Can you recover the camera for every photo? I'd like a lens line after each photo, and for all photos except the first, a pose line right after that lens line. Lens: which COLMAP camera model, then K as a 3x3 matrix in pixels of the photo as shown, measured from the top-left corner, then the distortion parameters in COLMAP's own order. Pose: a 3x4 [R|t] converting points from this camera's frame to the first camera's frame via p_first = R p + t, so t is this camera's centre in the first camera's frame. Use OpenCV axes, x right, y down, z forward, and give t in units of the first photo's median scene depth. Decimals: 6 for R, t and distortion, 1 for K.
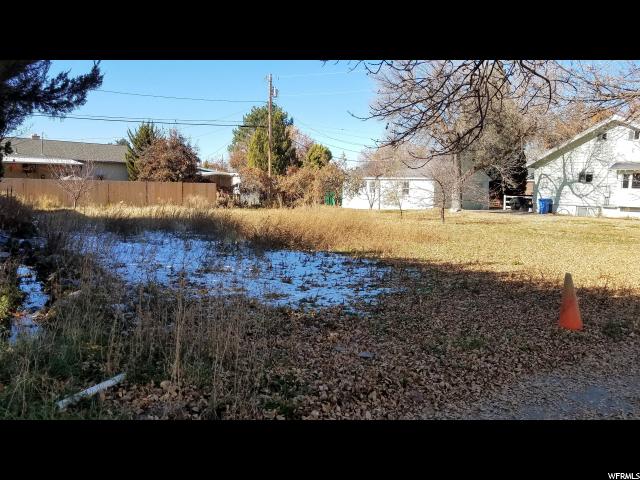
lens RADIAL K [[531.9, 0, 317.4], [0, 531.9, 237.8], [0, 0, 1]] dist [0.005822, -0.010763]
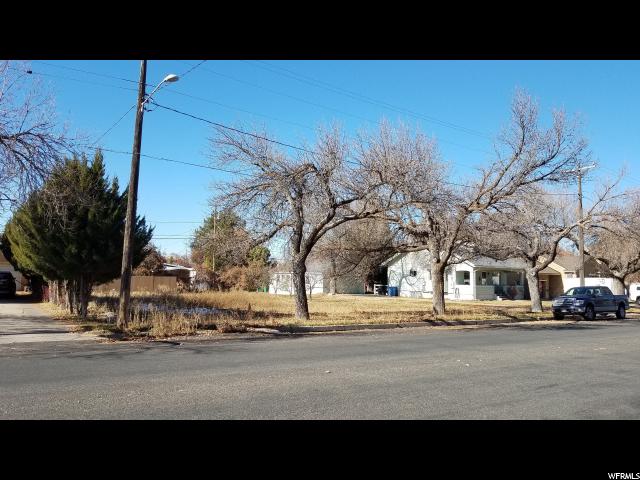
lens RADIAL K [[531.9, 0, 321.1], [0, 531.9, 237.5], [0, 0, 1]] dist [0.005822, -0.010763]
pose [[0.997758, 0.004283, 0.066783, 0.117849], [0.006764, 0.986386, -0.164309, 0.038718], [-0.066577, 0.164392, 0.984146, -0.532602]]
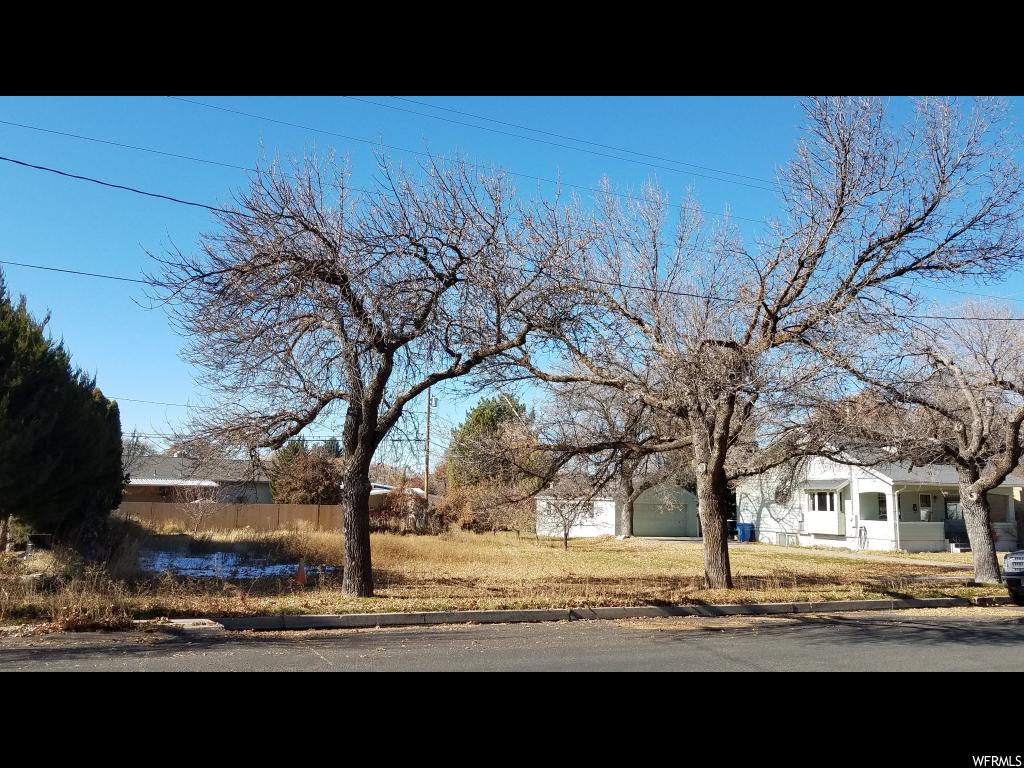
lens RADIAL K [[851.1, 0, 507.3], [0, 851.1, 388.9], [0, 0, 1]] dist [0.005822, -0.010763]
pose [[0.984638, -0.026776, -0.172544, 0.303007], [-0.012895, 0.974322, -0.224788, 0.023788], [0.174132, 0.223560, 0.959009, -0.359497]]
